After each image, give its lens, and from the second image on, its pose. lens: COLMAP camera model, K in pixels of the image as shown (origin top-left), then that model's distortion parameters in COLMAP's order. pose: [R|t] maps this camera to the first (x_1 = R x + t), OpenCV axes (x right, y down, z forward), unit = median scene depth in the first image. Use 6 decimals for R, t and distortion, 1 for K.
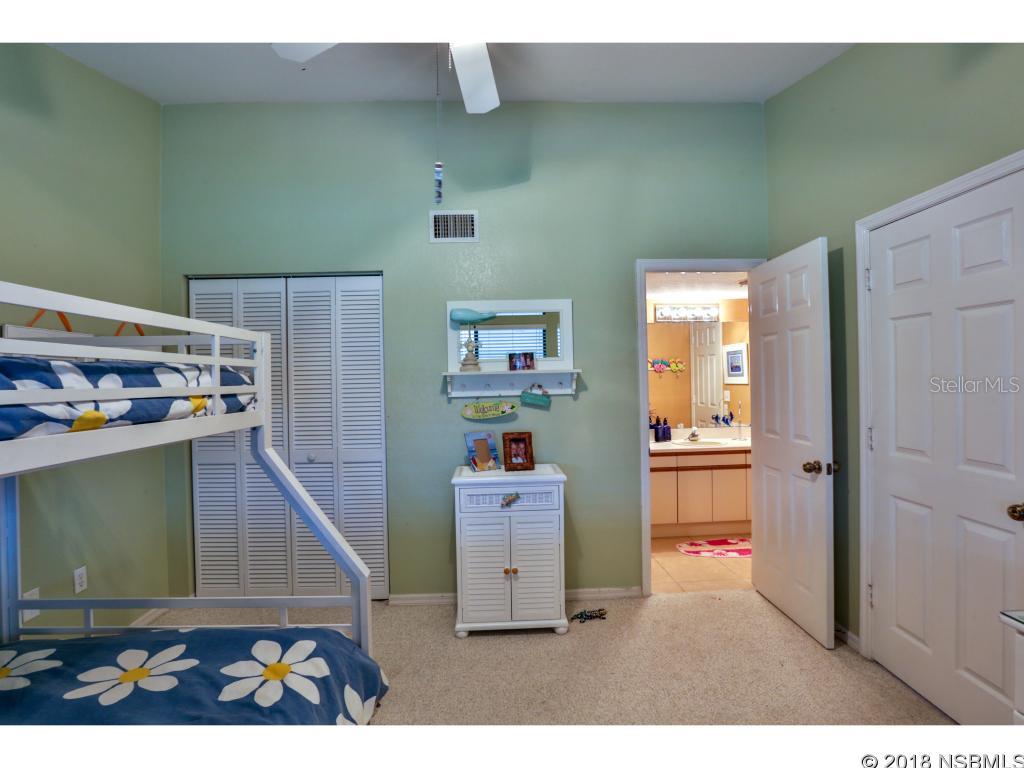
lens RADIAL K [[497.7, 0, 512.0], [0, 497.7, 384.0], [0, 0, 1]] dist [-0.060264, 0.030585]
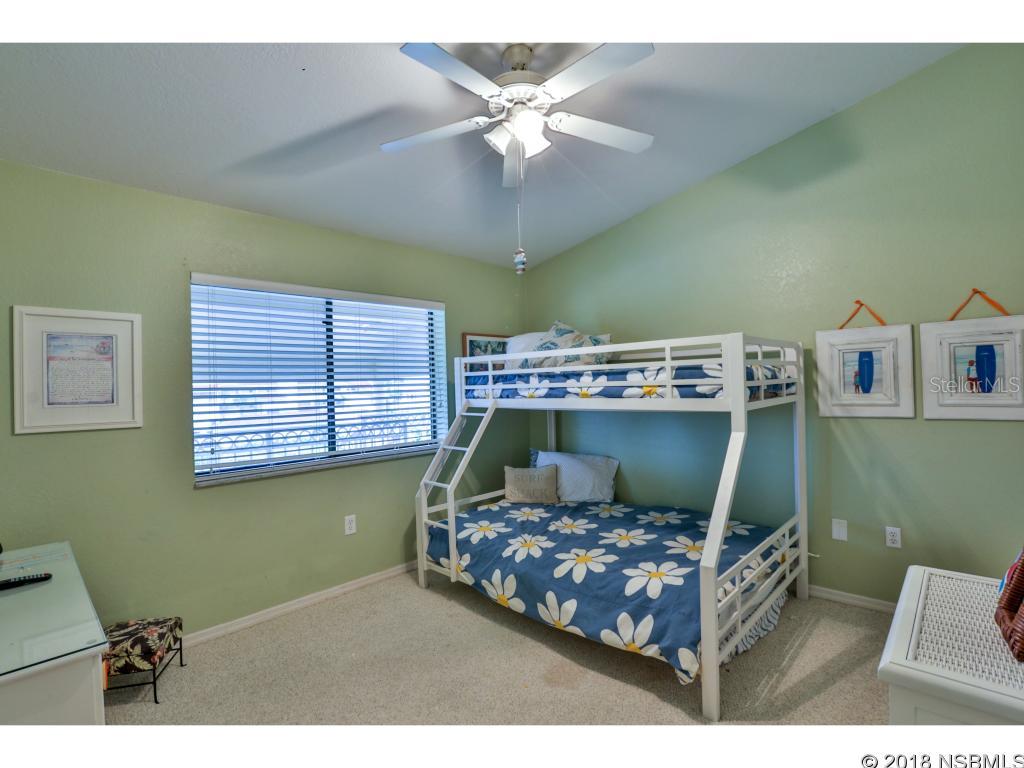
lens RADIAL K [[497.7, 0, 512.0], [0, 497.7, 384.0], [0, 0, 1]] dist [-0.060264, 0.030585]
pose [[-0.696120, 0.034600, -0.717091, 0.888367], [0.033935, 0.999307, 0.015275, -0.023388], [0.717123, -0.013701, -0.696812, 1.786103]]
